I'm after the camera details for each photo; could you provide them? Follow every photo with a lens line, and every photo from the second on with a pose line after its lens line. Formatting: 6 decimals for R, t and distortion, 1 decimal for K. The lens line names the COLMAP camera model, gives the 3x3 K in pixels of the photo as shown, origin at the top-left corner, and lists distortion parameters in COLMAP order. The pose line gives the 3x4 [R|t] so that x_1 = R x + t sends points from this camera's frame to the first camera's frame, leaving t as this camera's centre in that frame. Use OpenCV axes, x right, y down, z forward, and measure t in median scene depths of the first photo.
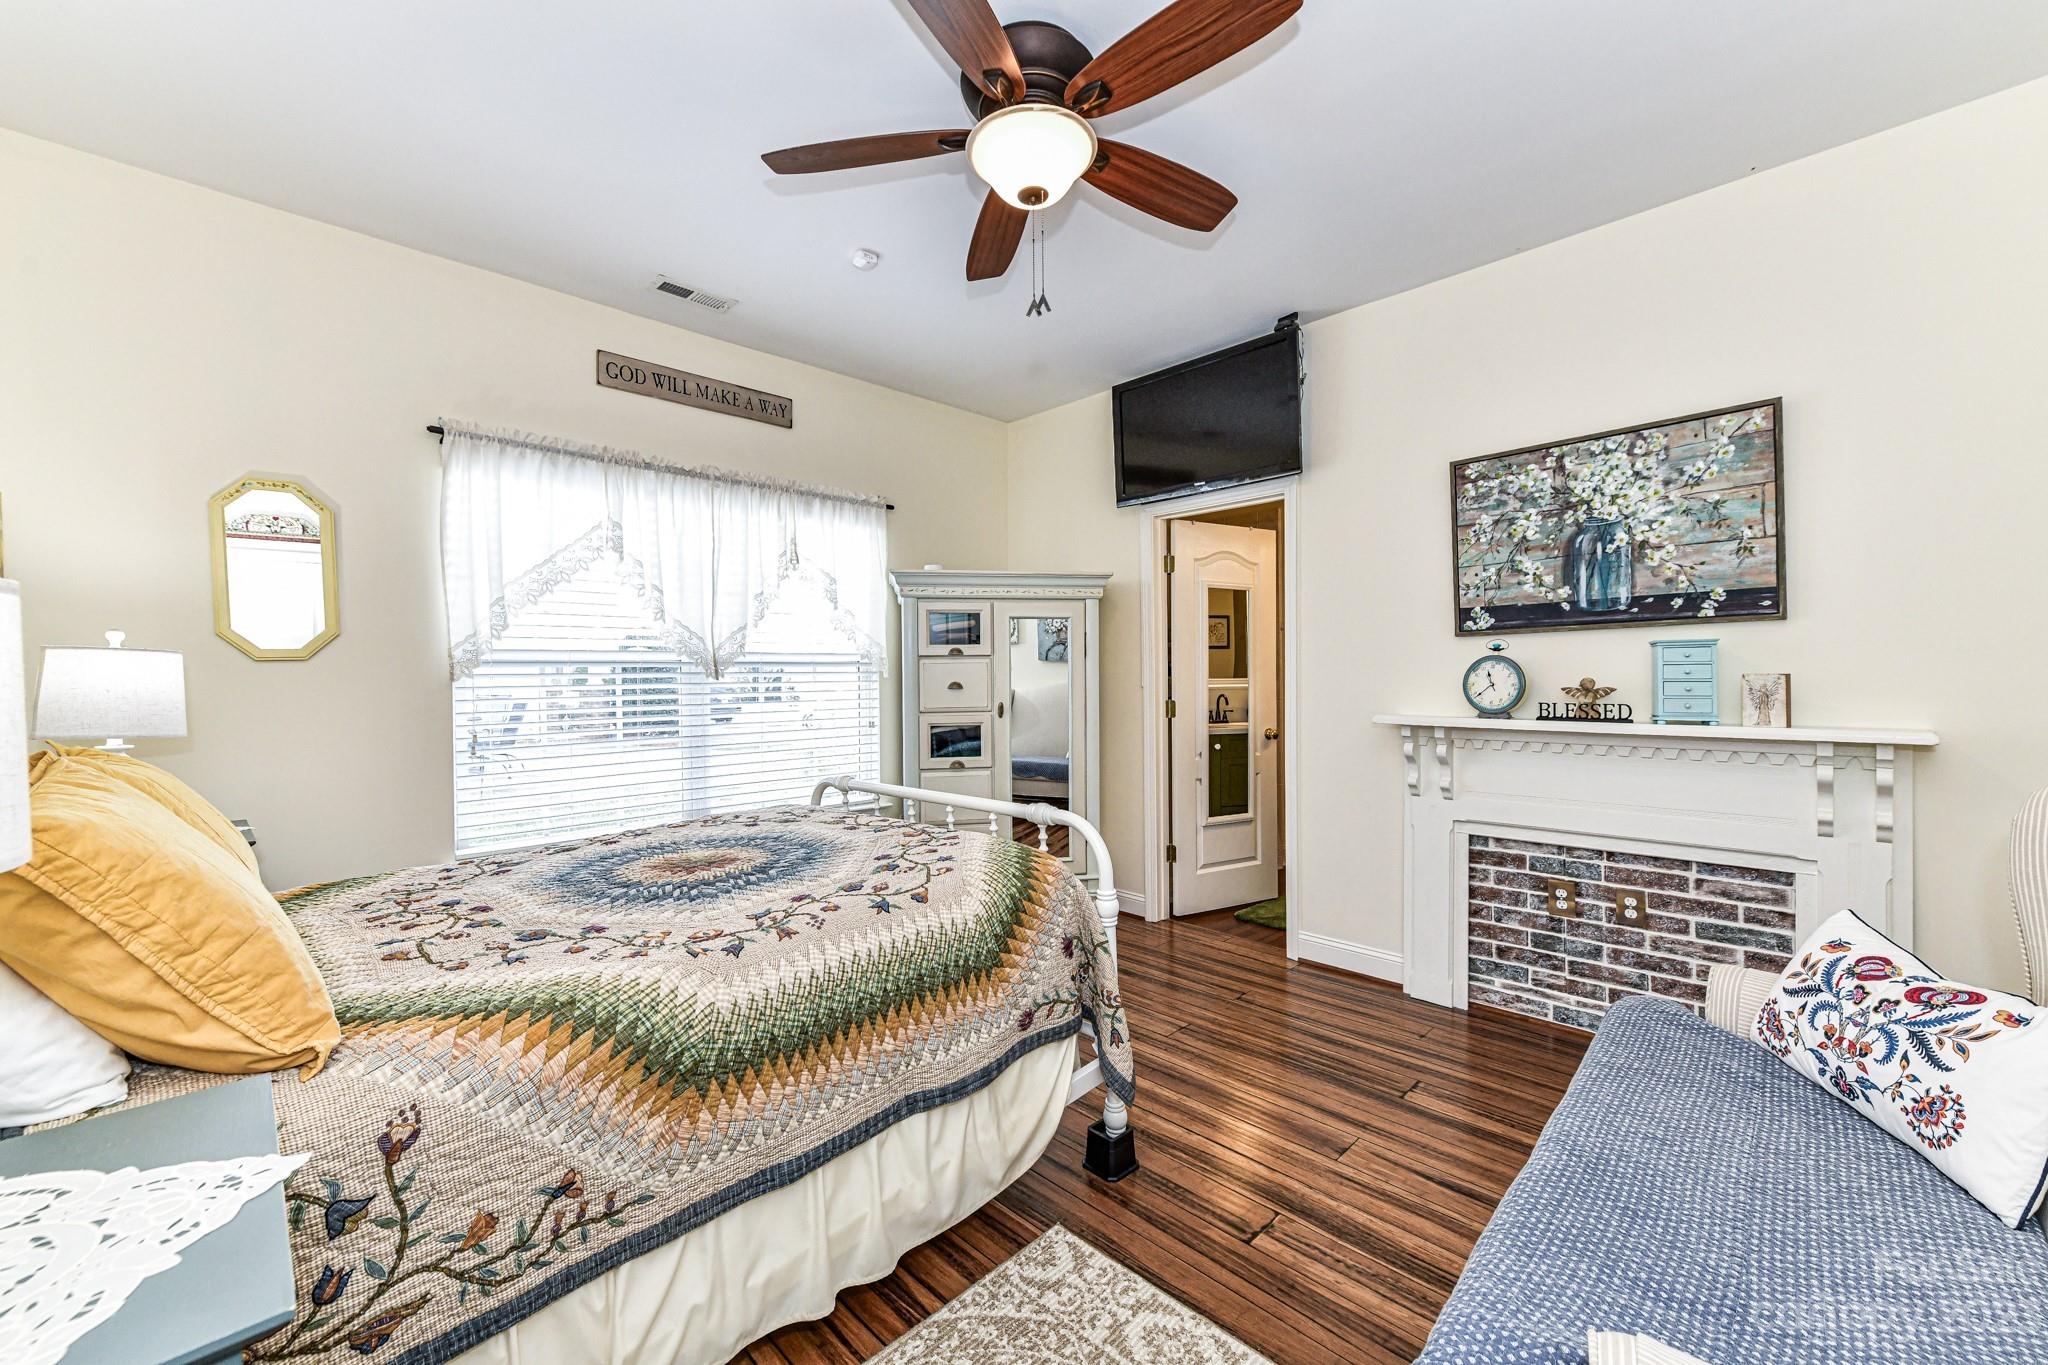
lens RADIAL K [[813.5, 0, 1029.3], [0, 813.5, 687.4], [0, 0, 1]] dist [0.003987, -0.001979]
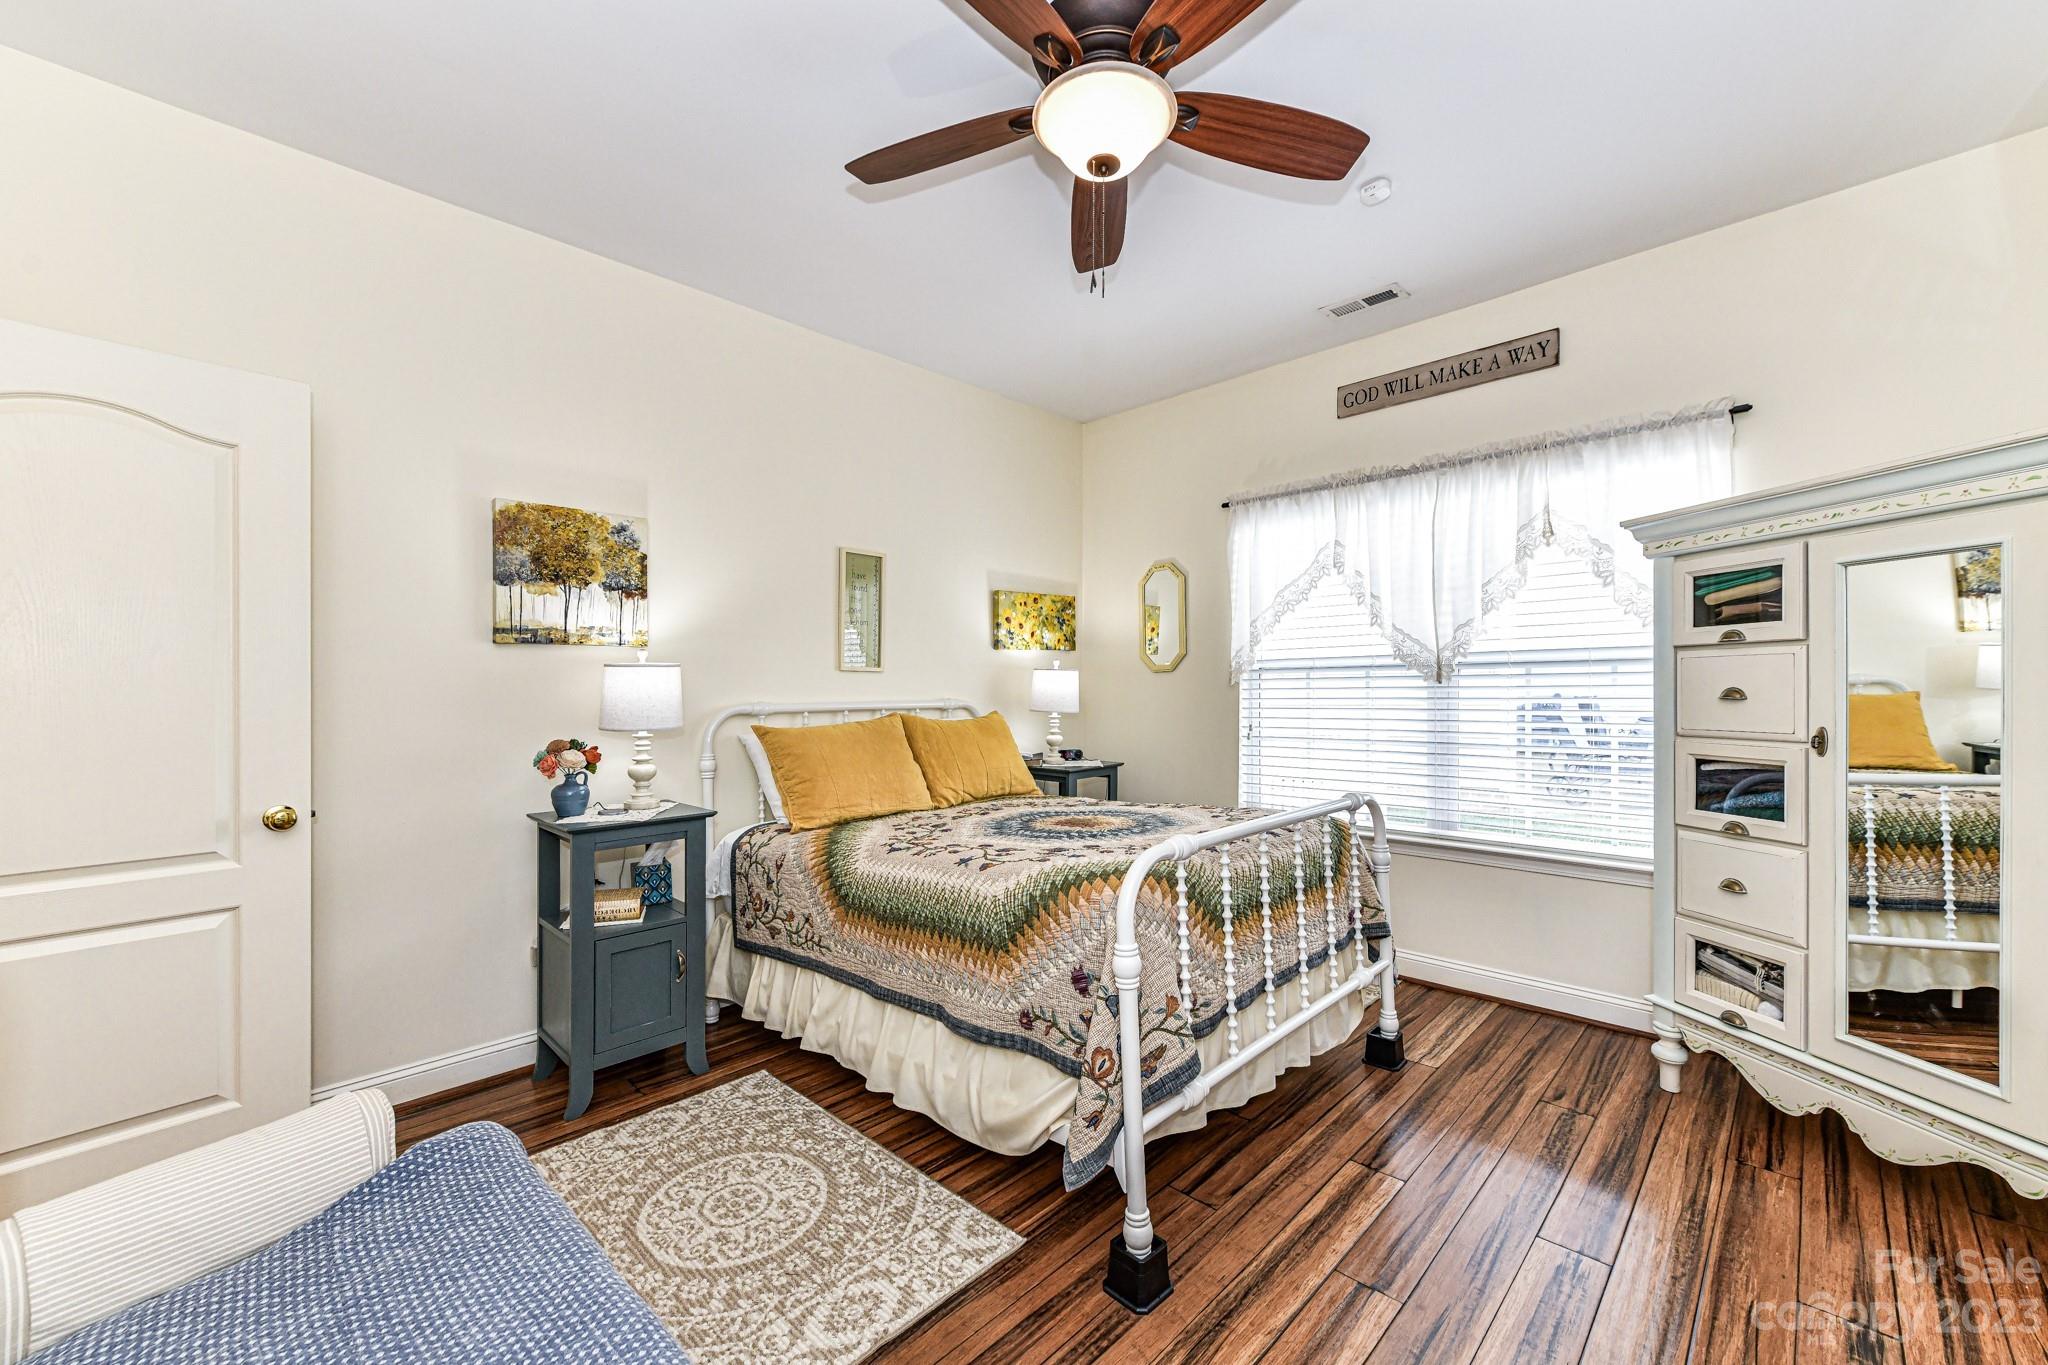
lens RADIAL K [[813.5, 0, 1029.0], [0, 813.5, 683.9], [0, 0, 1]] dist [0.003987, -0.001979]
pose [[0.007575, 0.004444, -0.999961, 0.985859], [-0.005124, 0.999977, 0.004405, -0.019076], [0.999958, 0.005090, 0.007598, 0.959903]]
